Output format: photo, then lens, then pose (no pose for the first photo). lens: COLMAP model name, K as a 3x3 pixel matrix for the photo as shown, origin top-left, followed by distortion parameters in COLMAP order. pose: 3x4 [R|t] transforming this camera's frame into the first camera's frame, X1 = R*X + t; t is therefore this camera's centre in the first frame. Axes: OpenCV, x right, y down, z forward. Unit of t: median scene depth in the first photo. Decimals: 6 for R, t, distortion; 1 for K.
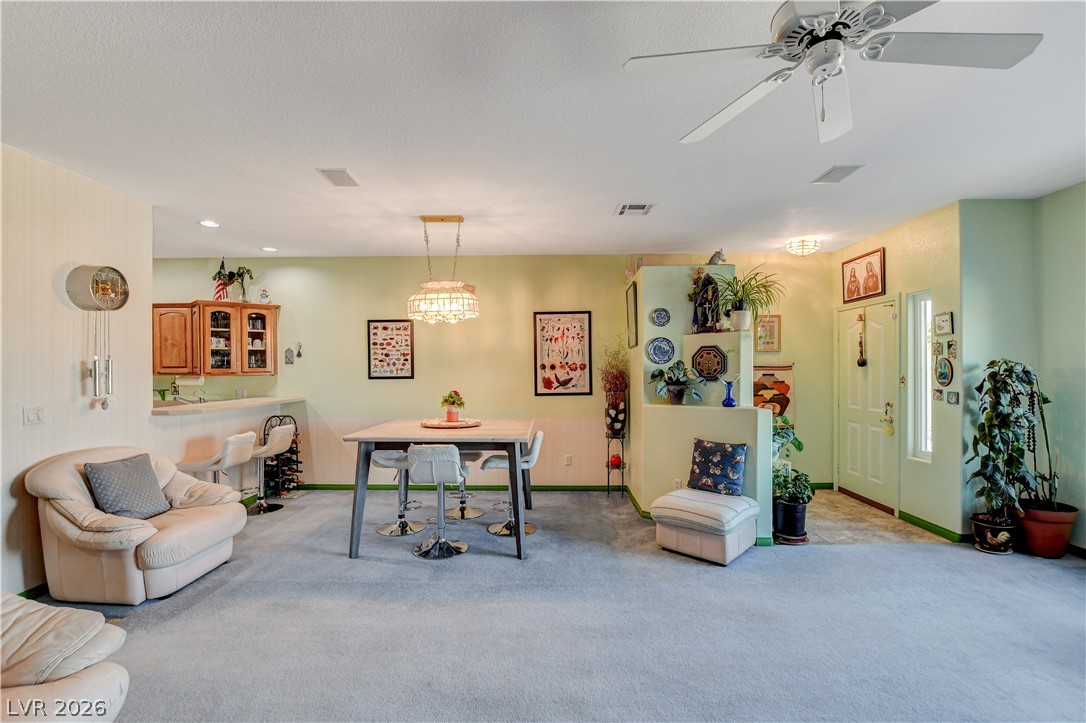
lens RADIAL K [[485.0, 0, 543.0], [0, 485.0, 361.5], [0, 0, 1]] dist [-0.014632, 0.000231]
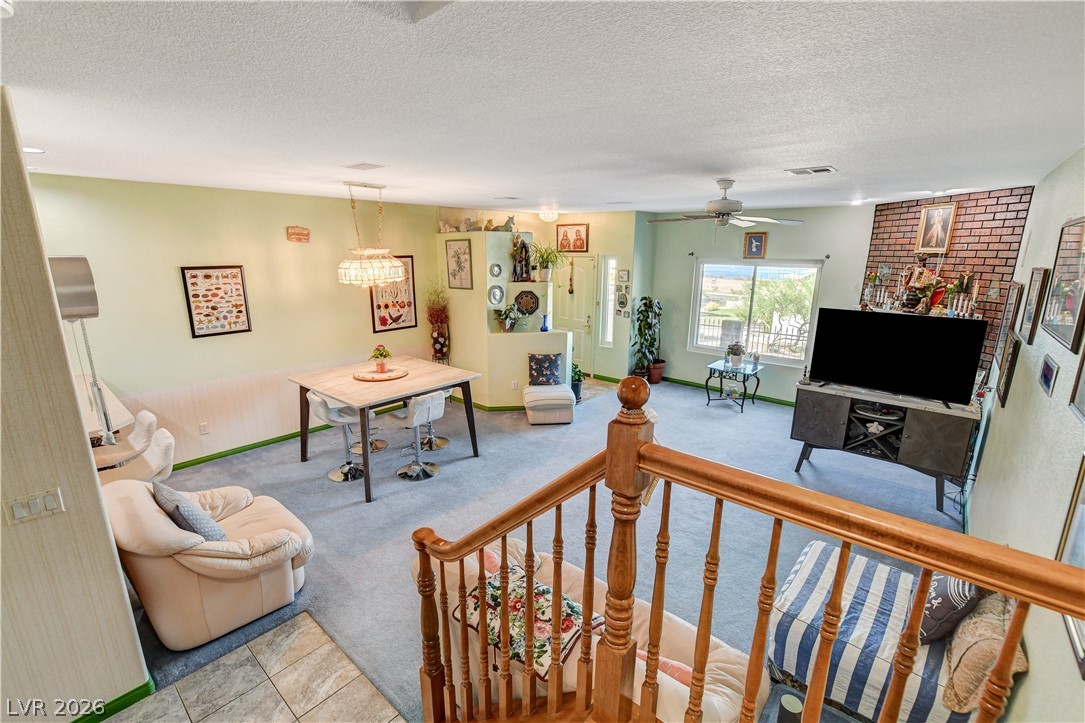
lens RADIAL K [[484.5, 0, 542.5], [0, 484.5, 361.5], [0, 0, 1]] dist [-0.014632, 0.000231]
pose [[0.640067, -0.167651, 0.749804, -0.616024], [-0.020376, 0.971856, 0.234694, -0.135944], [-0.768049, -0.165498, 0.618637, 0.003109]]
